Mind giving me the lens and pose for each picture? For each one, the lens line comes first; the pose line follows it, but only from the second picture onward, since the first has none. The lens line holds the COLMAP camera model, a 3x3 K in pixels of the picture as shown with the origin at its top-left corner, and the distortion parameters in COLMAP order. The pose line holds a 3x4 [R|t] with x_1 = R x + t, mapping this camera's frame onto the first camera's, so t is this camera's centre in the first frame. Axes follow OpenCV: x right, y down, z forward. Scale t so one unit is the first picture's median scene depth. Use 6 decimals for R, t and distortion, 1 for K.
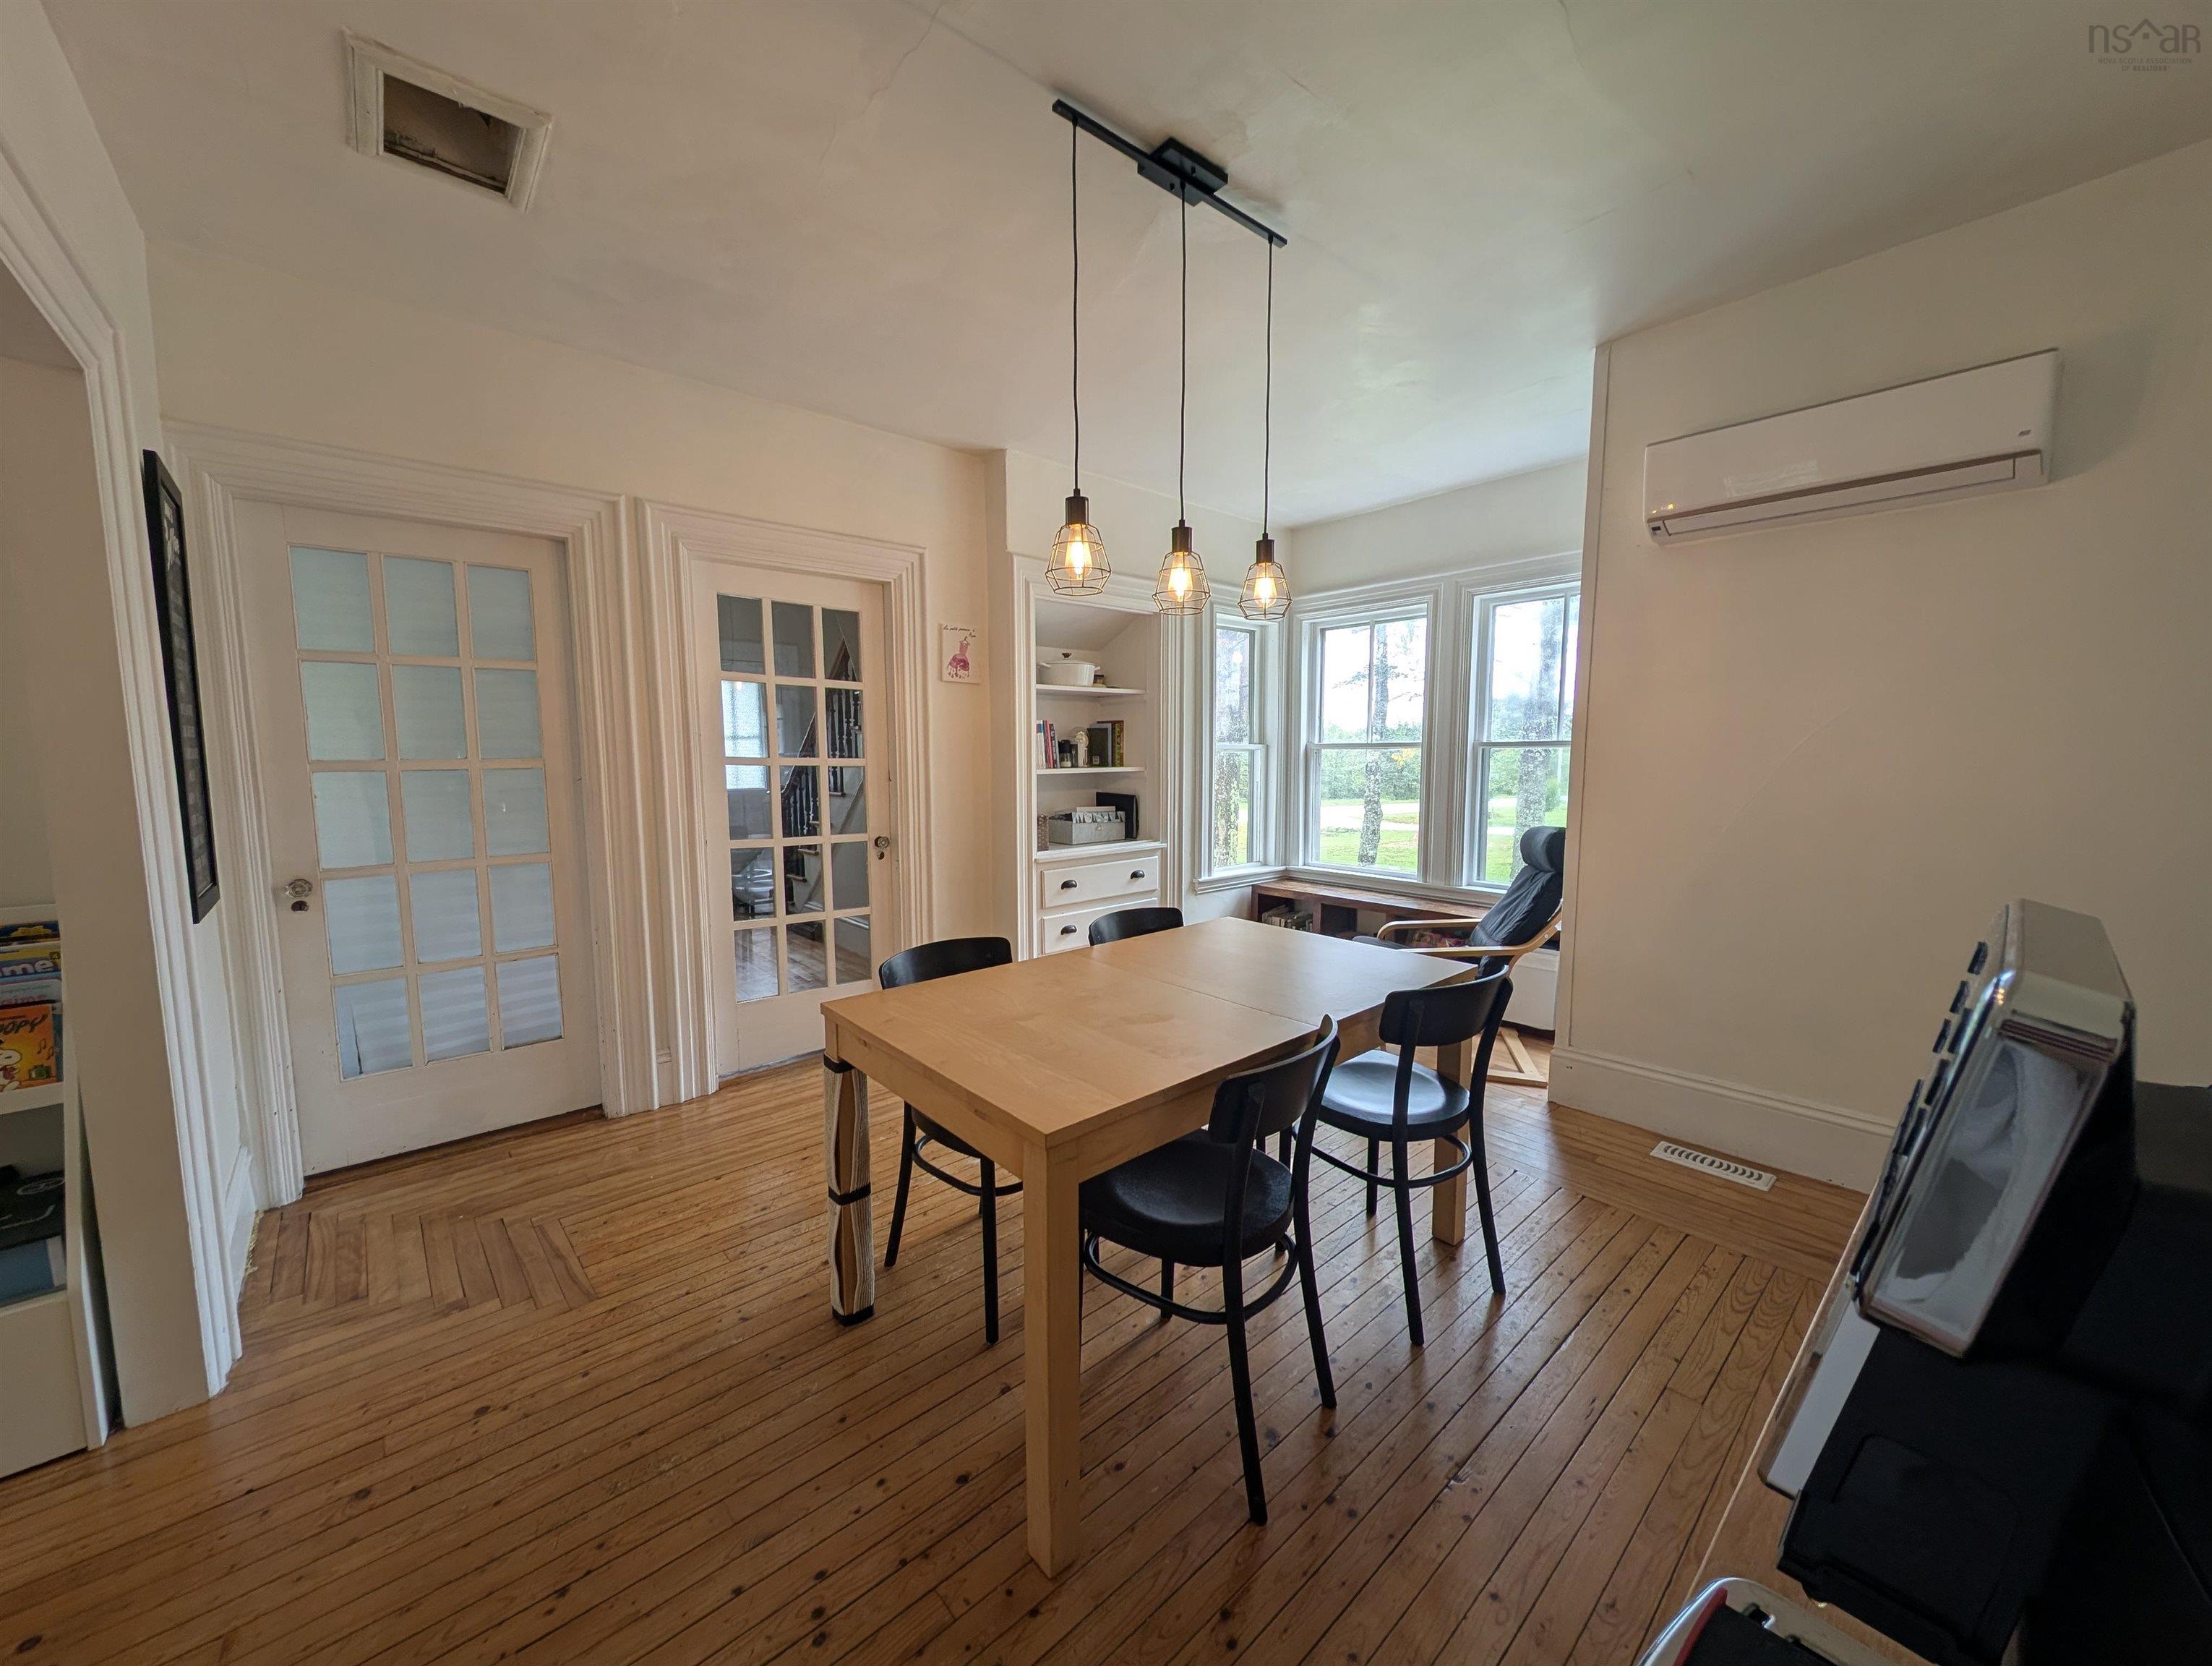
lens RADIAL K [[835.8, 0, 1098.0], [0, 835.8, 836.4], [0, 0, 1]] dist [0.021901, -0.008931]
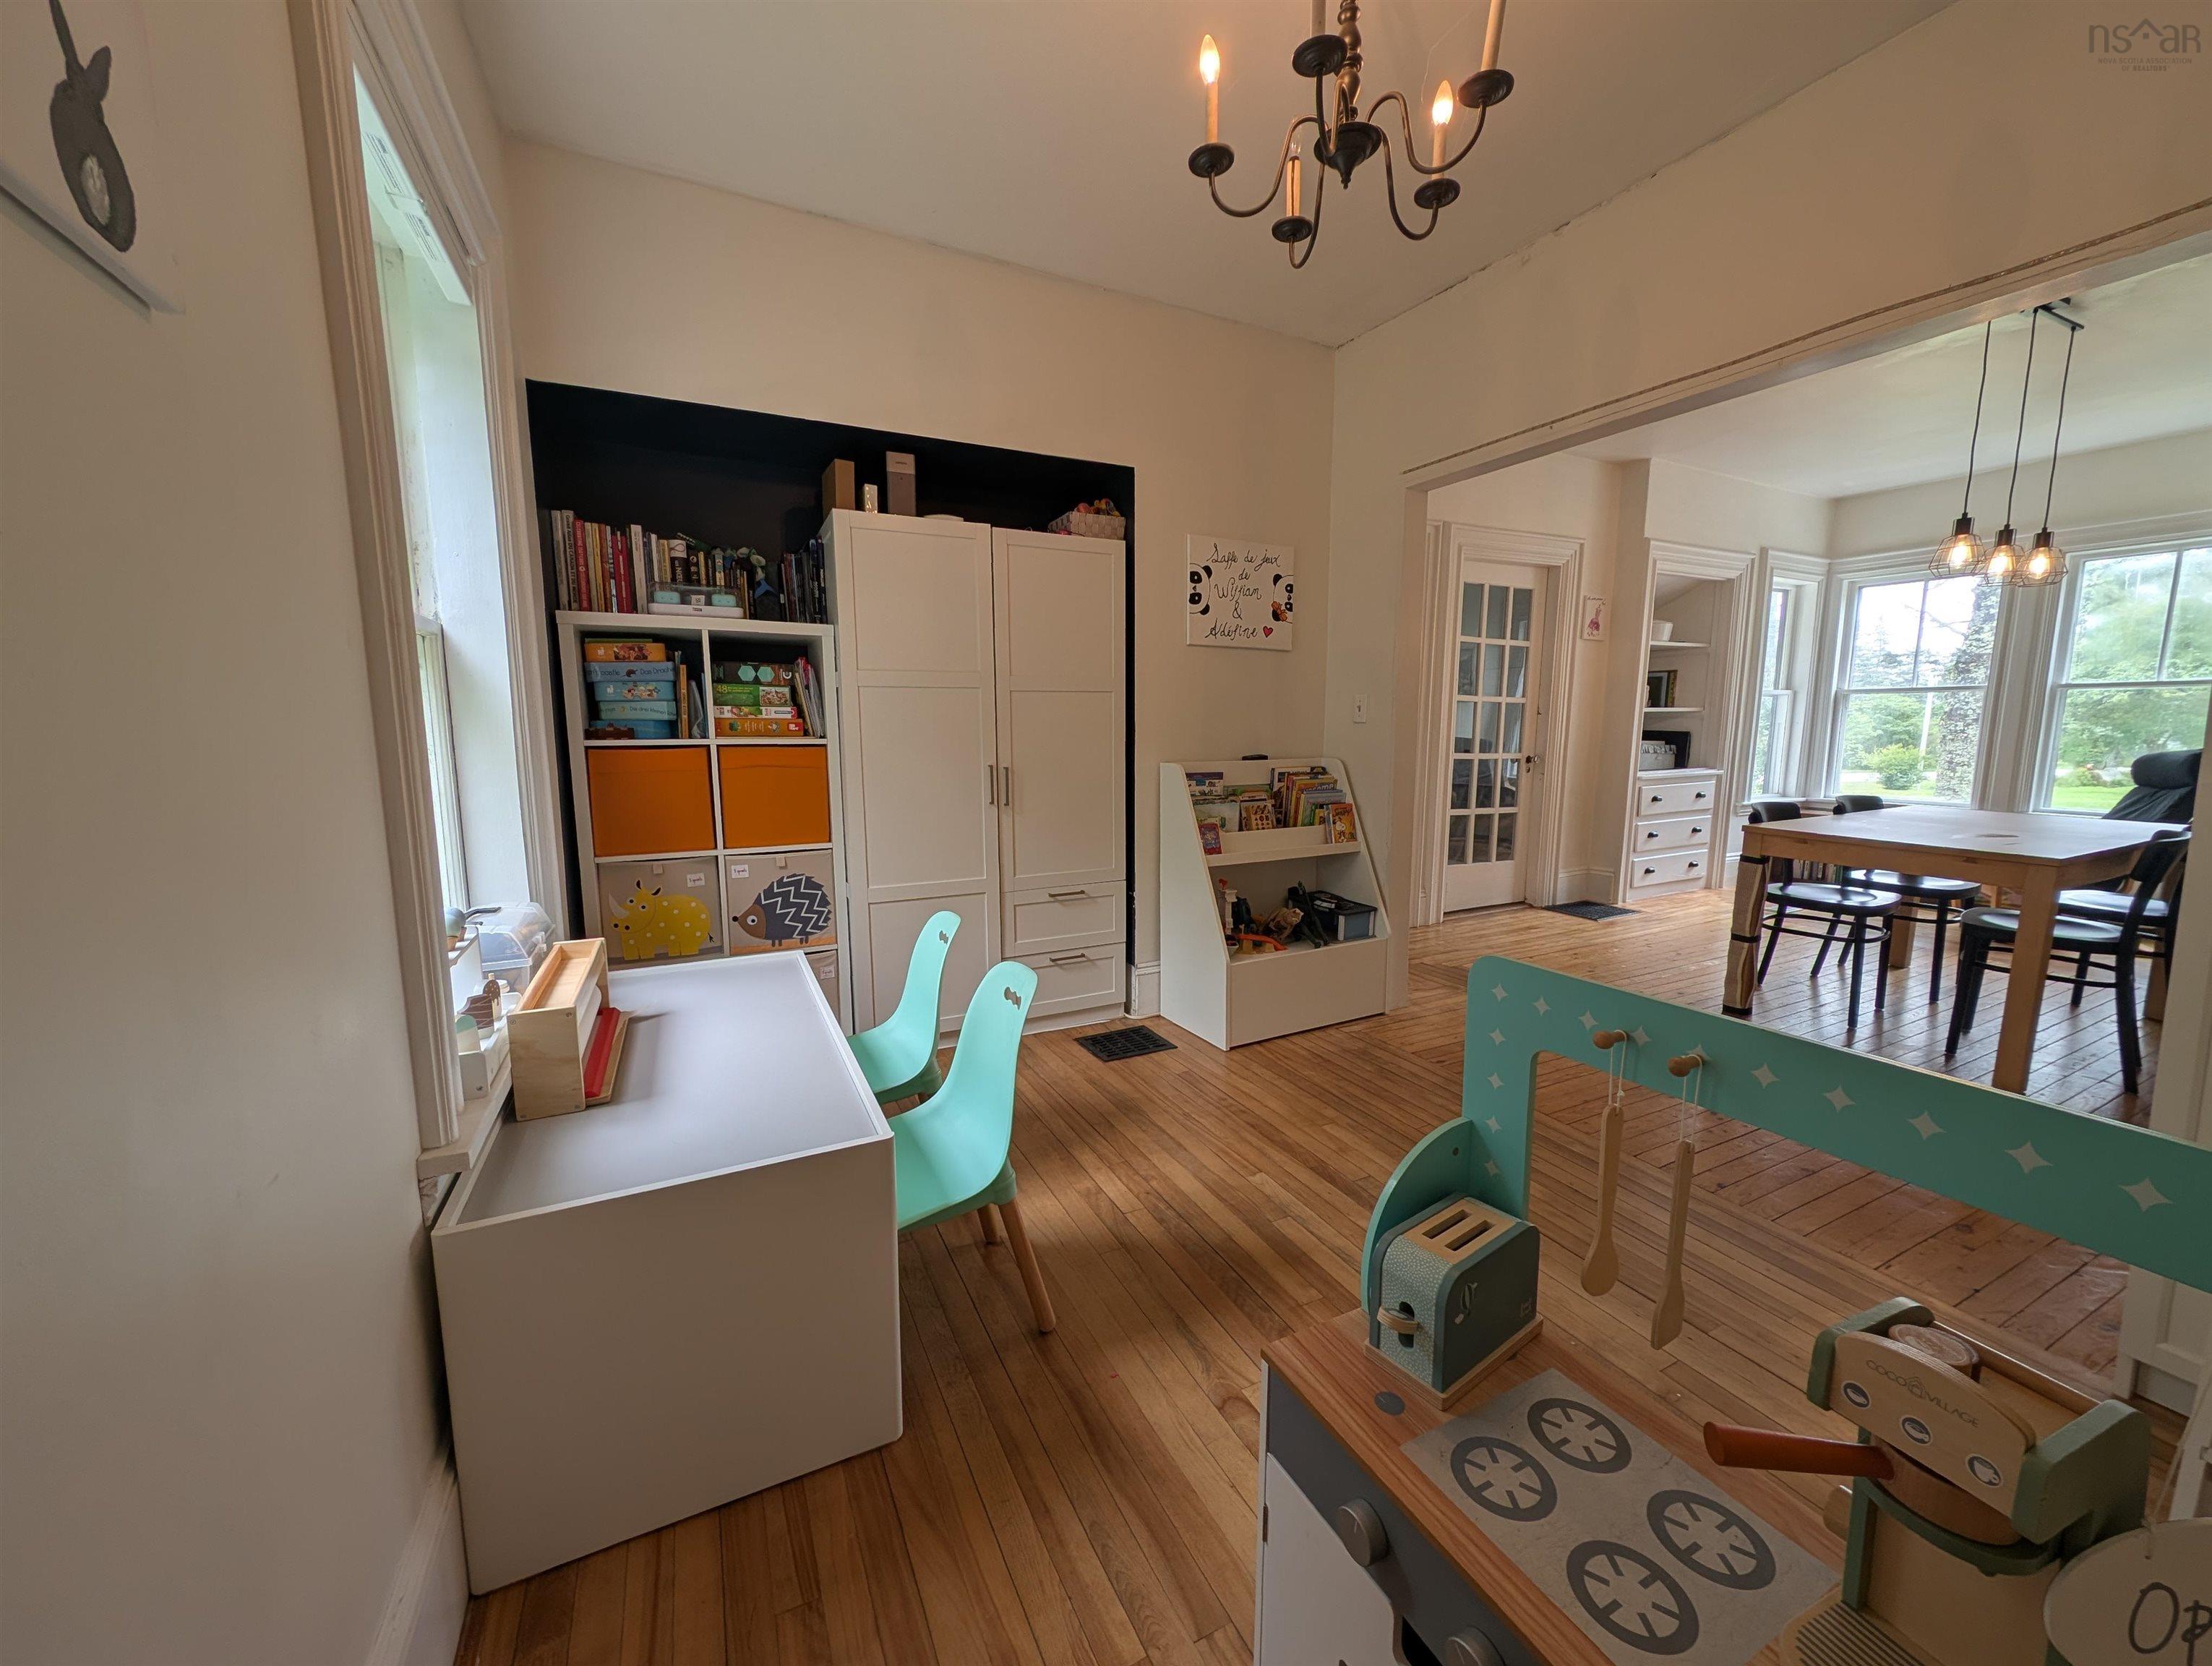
lens RADIAL K [[835.8, 0, 1098.0], [0, 835.8, 836.4], [0, 0, 1]] dist [0.021901, -0.008931]
pose [[0.967612, 0.036864, -0.249736, -0.578102], [-0.027122, 0.998735, 0.042338, 0.090486], [0.250981, -0.034193, 0.967388, -0.492031]]
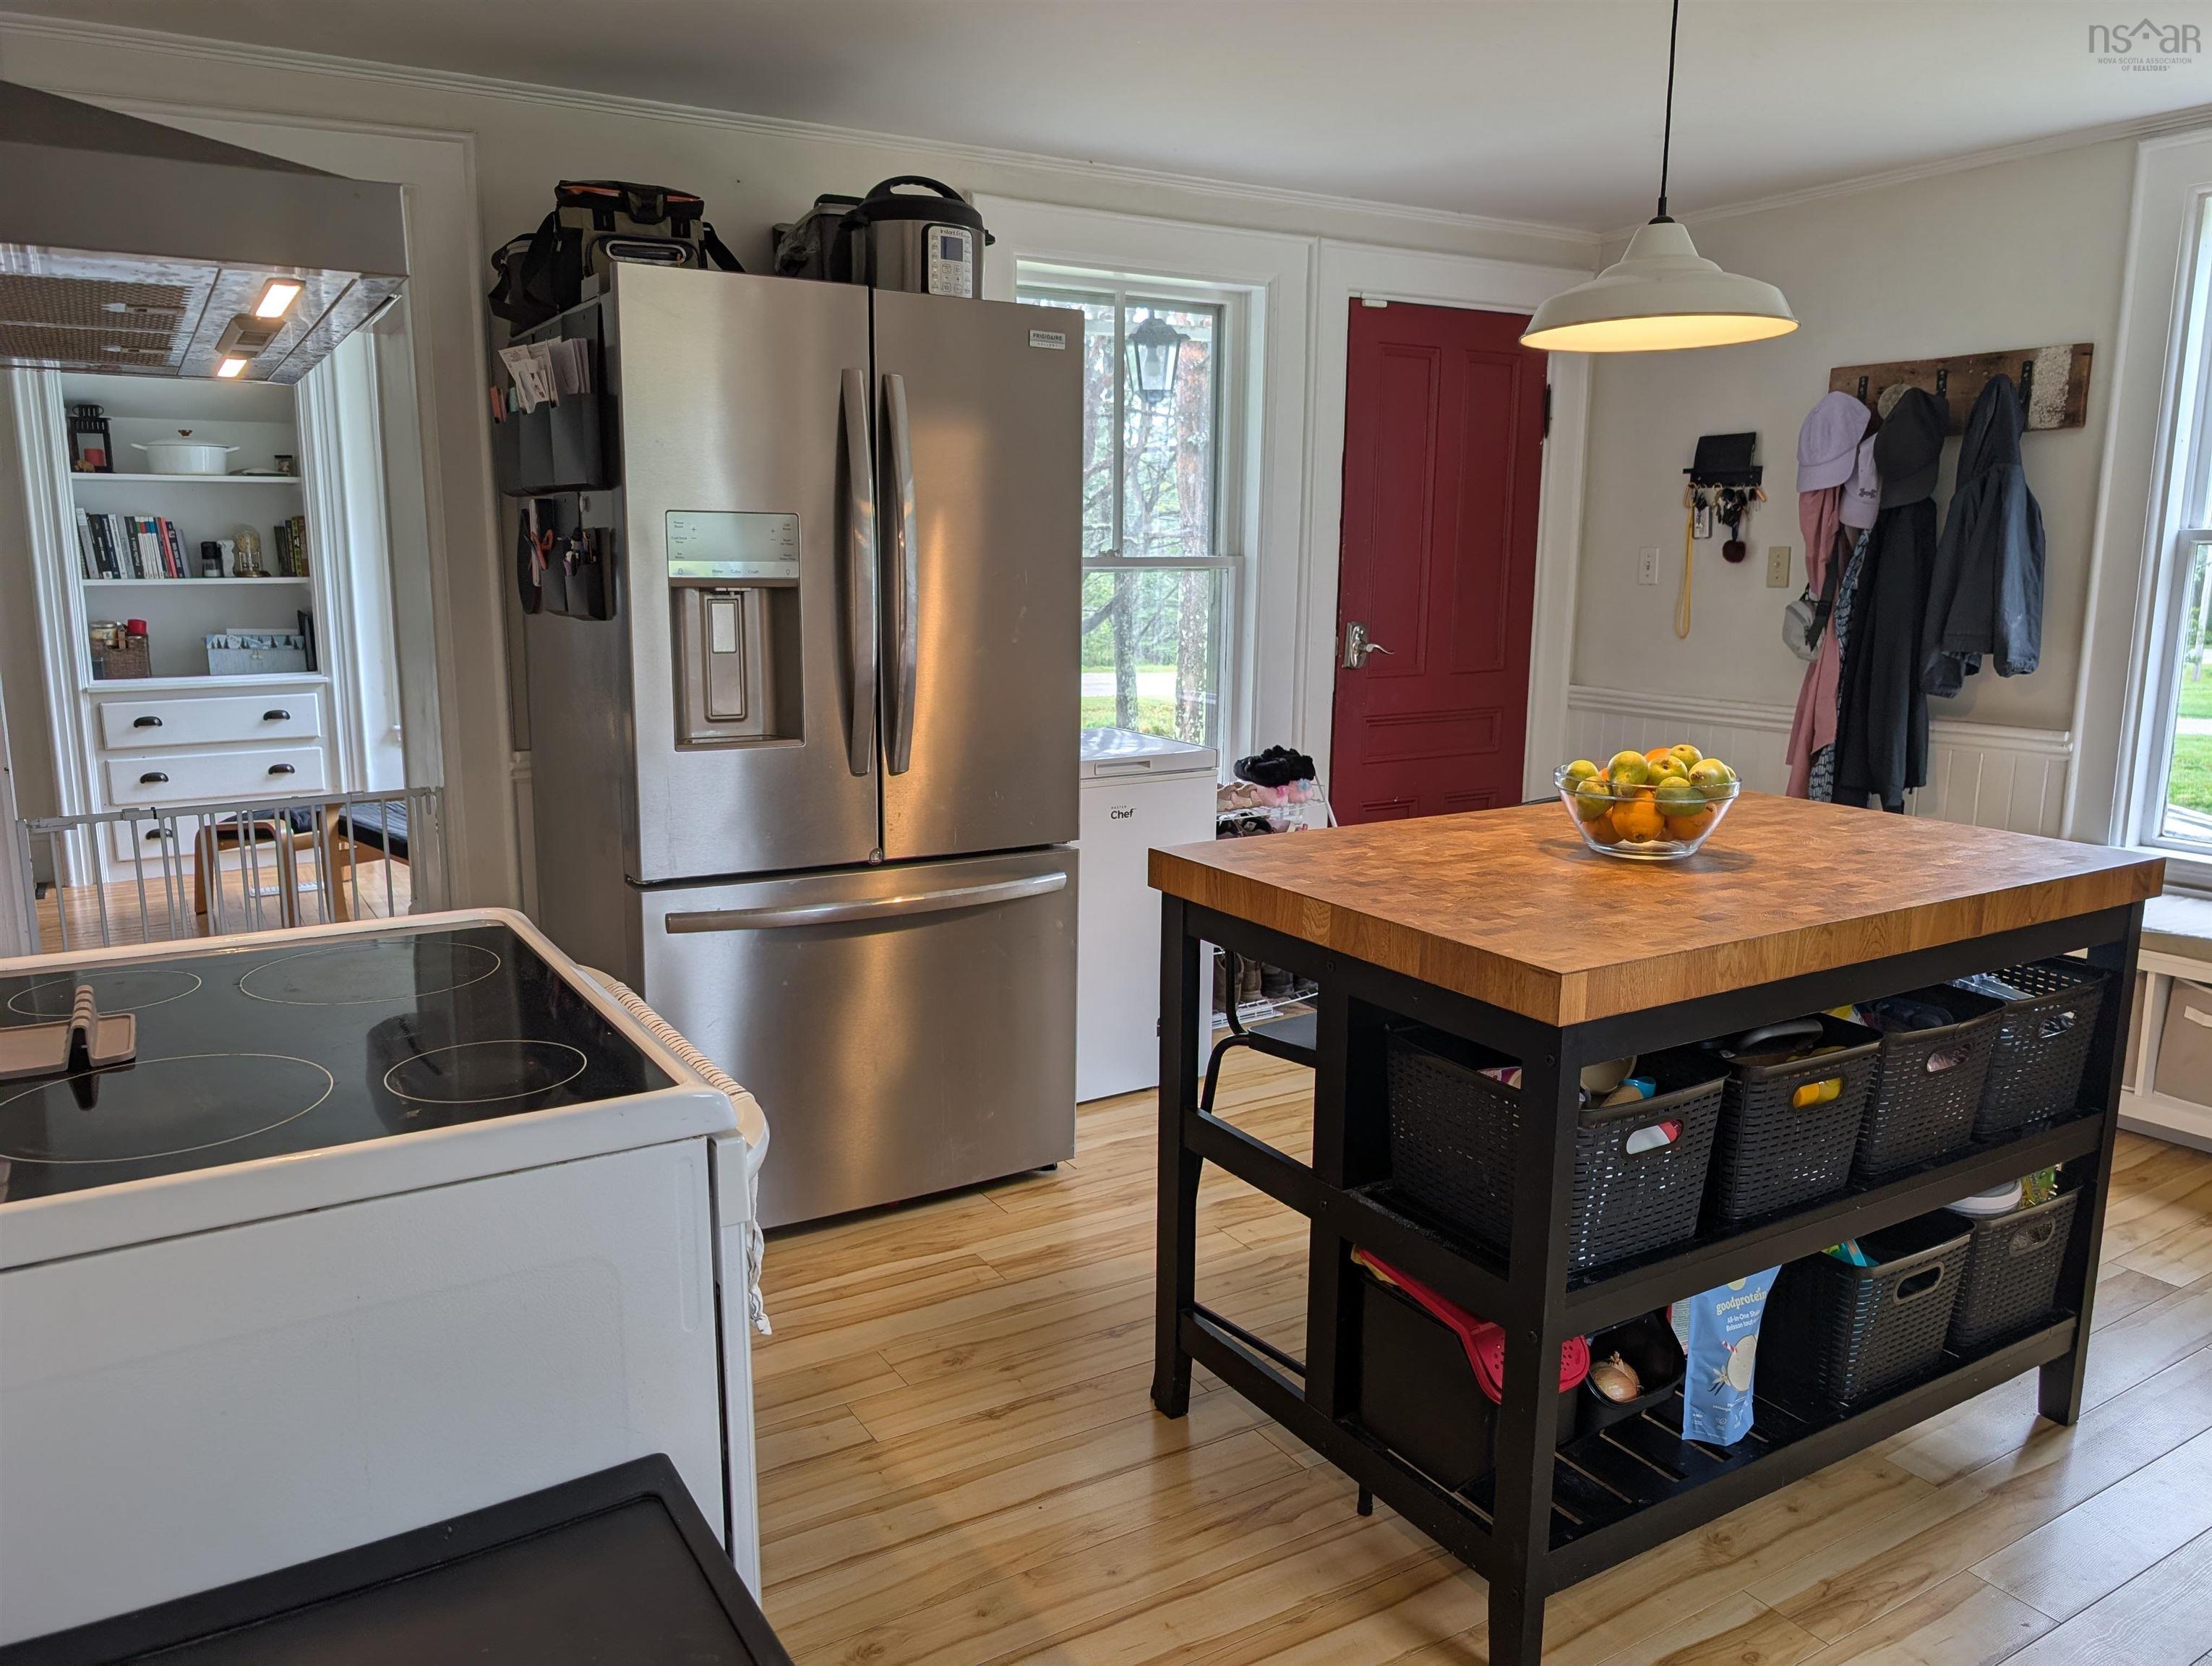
lens RADIAL K [[1574.0, 0, 1106.0], [0, 1574.0, 833.0], [0, 0, 1]] dist [-0.000652, -0.001171]
pose [[0.990282, 0.038419, -0.133665, 1.197045], [-0.027114, 0.995978, 0.085393, 0.009830], [0.136408, -0.080939, 0.987341, -0.438494]]
